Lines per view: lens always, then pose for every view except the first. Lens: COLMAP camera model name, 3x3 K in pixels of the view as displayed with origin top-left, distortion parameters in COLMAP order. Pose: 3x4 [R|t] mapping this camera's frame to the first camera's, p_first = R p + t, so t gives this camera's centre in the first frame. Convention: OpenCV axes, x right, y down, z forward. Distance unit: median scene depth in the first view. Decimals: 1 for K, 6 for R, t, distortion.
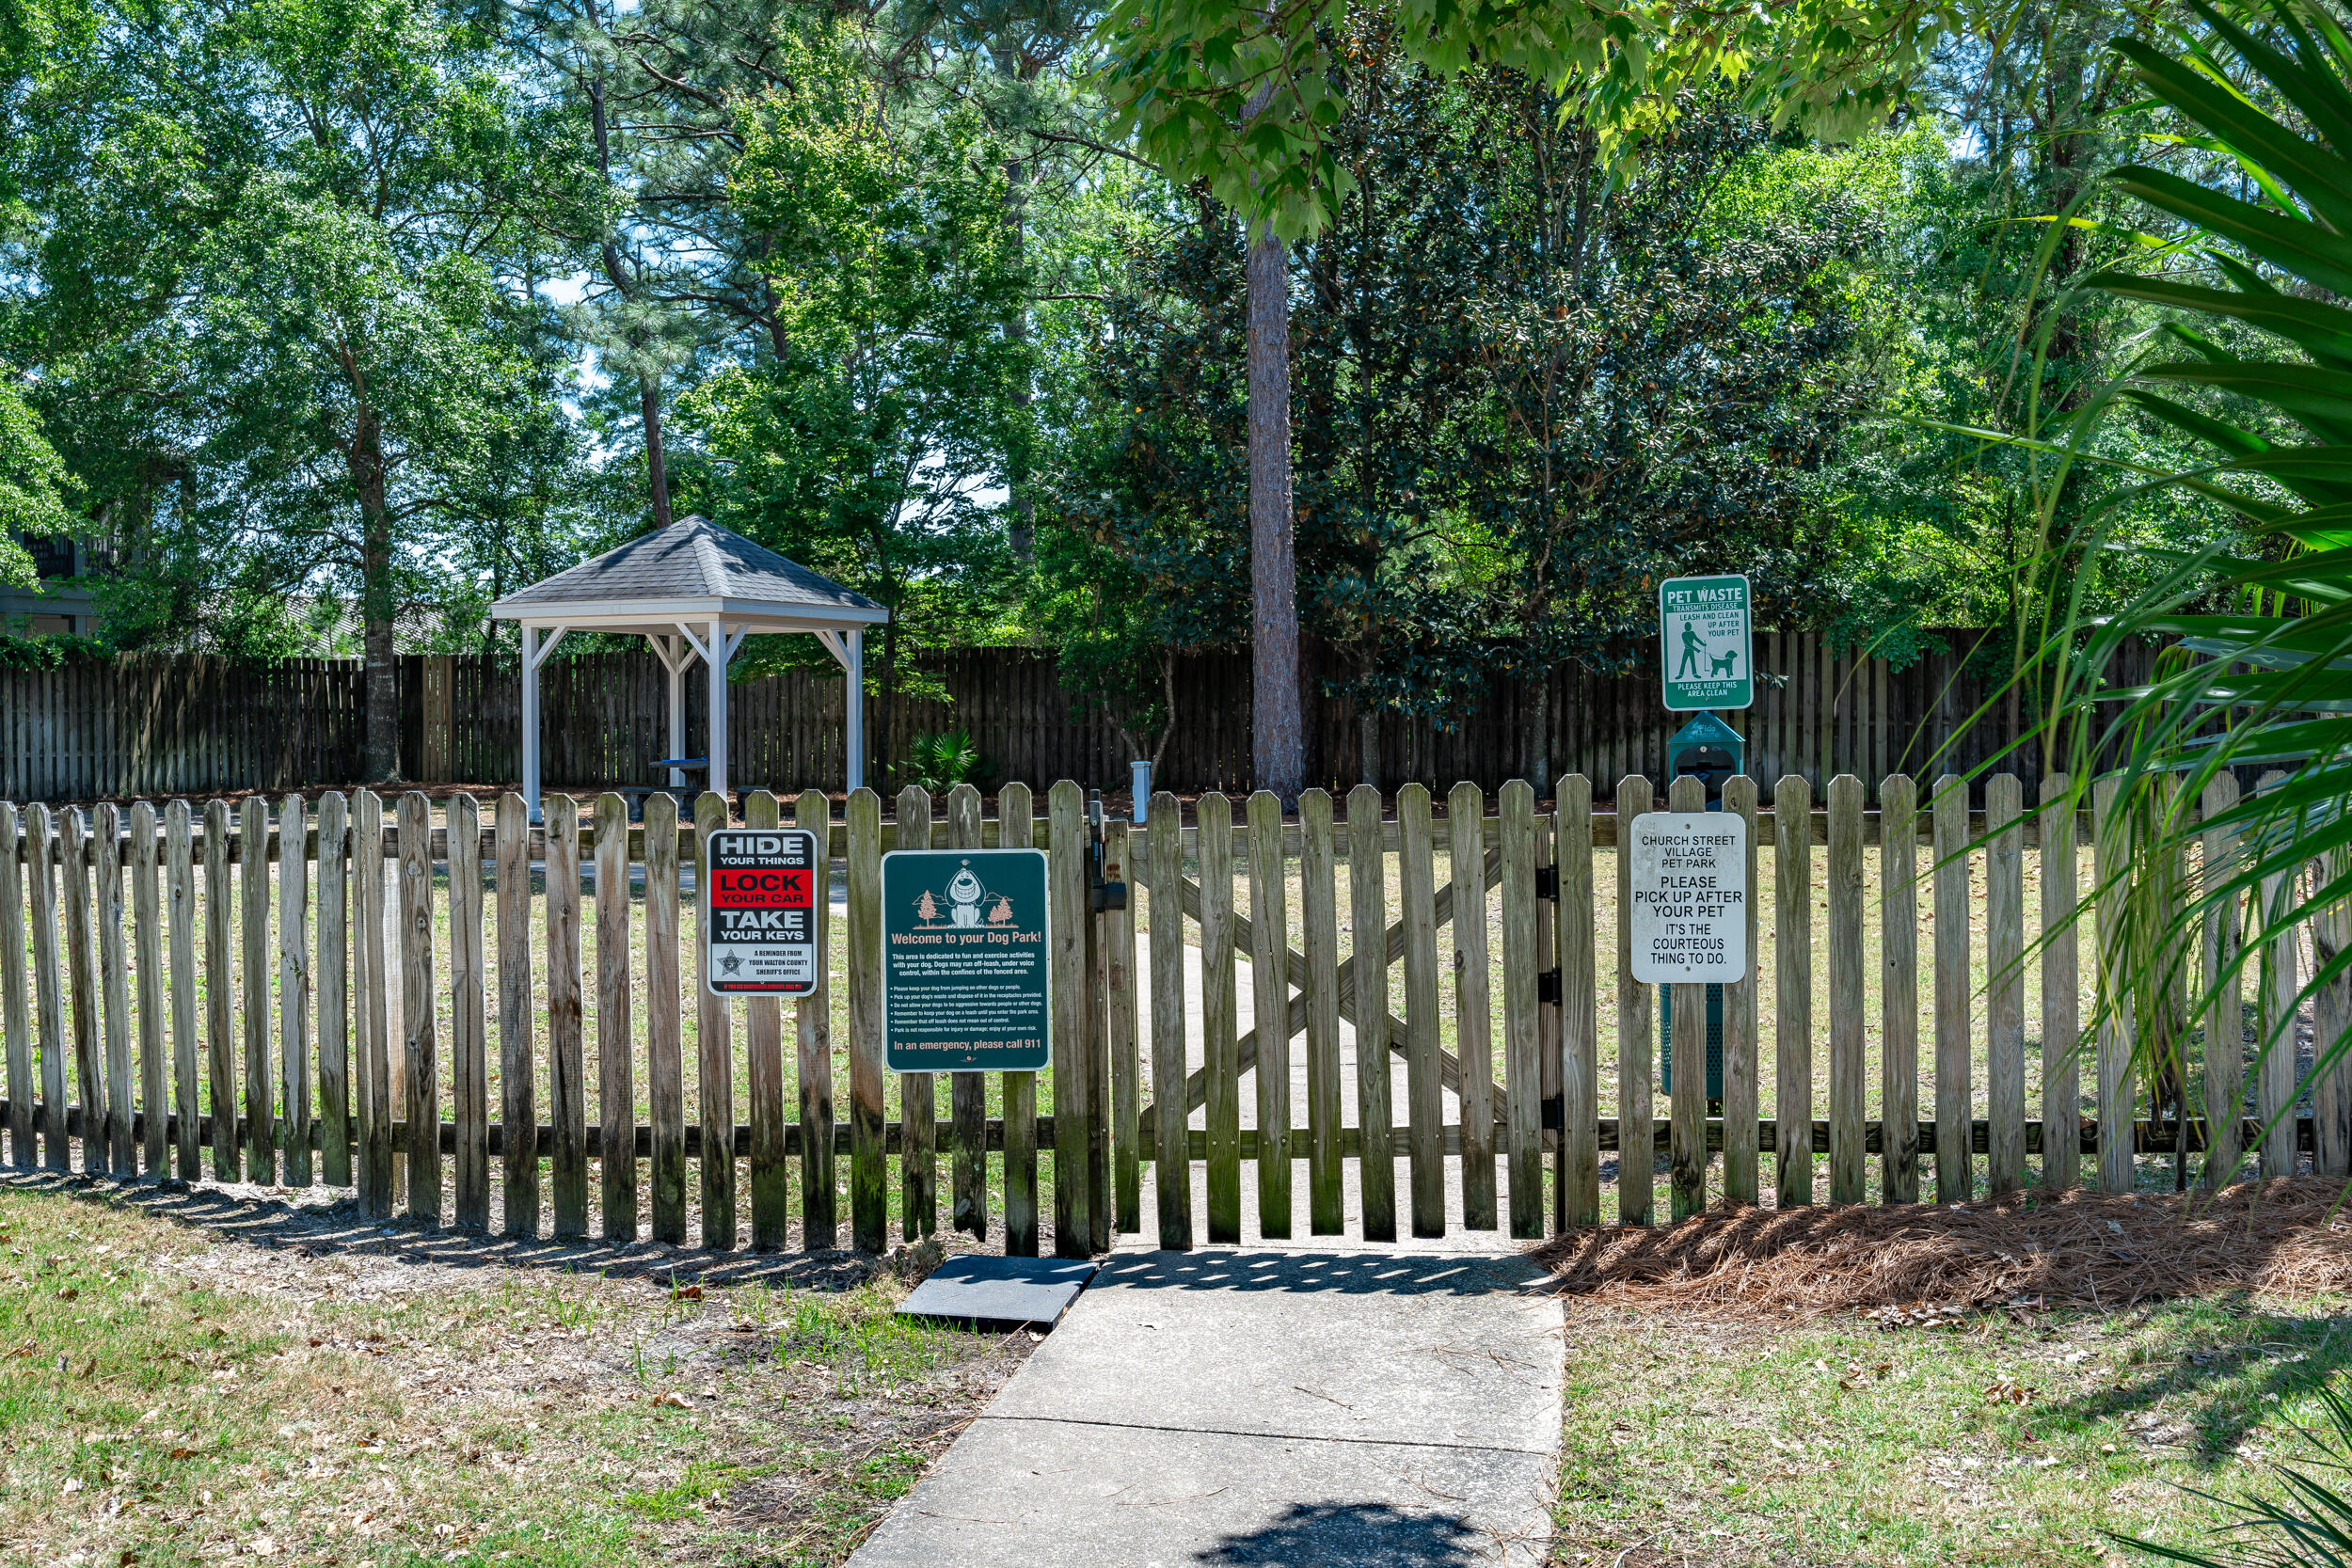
lens RADIAL K [[2325.5, 0, 1176.0], [0, 2325.5, 784.0], [0, 0, 1]] dist [0.057442, -0.004780]
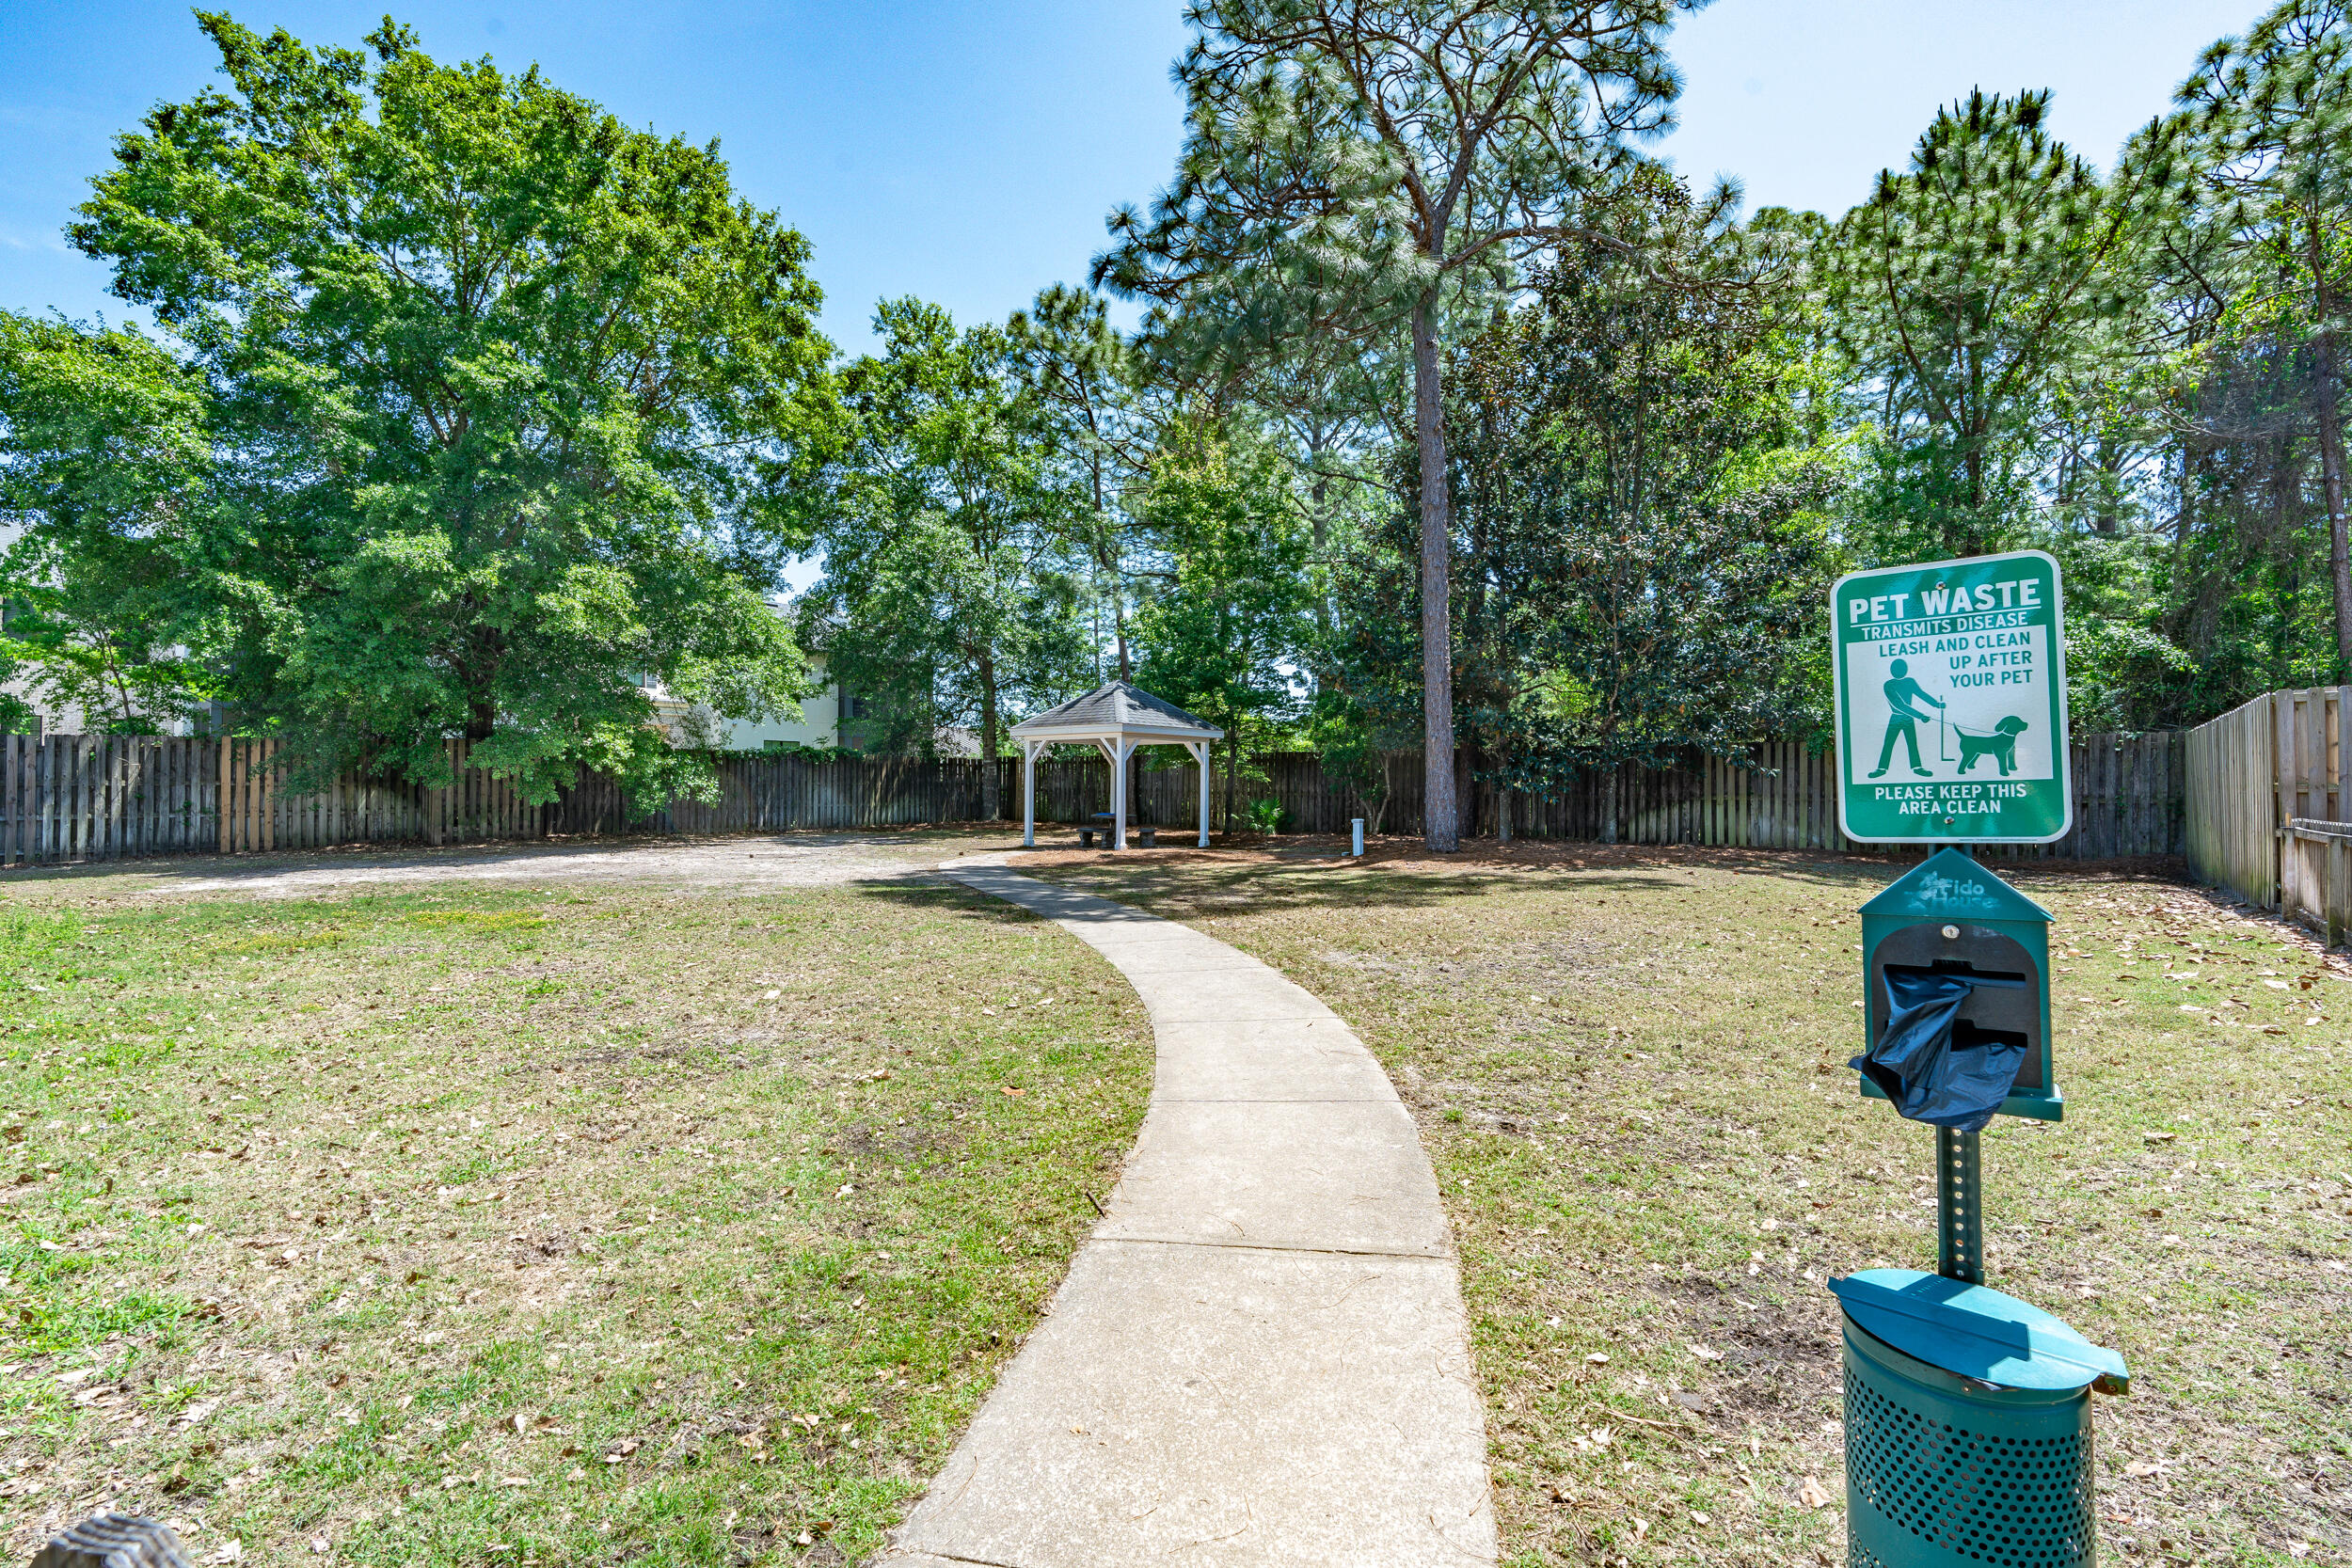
lens RADIAL K [[1070.0, 0, 1176.0], [0, 1070.0, 784.0], [0, 0, 1]] dist [-0.001015, 0.000010]
pose [[0.972793, 0.006249, -0.231593, 0.032913], [-0.013513, 0.999465, -0.029793, -0.009196], [0.231282, 0.032111, 0.972357, 0.197067]]
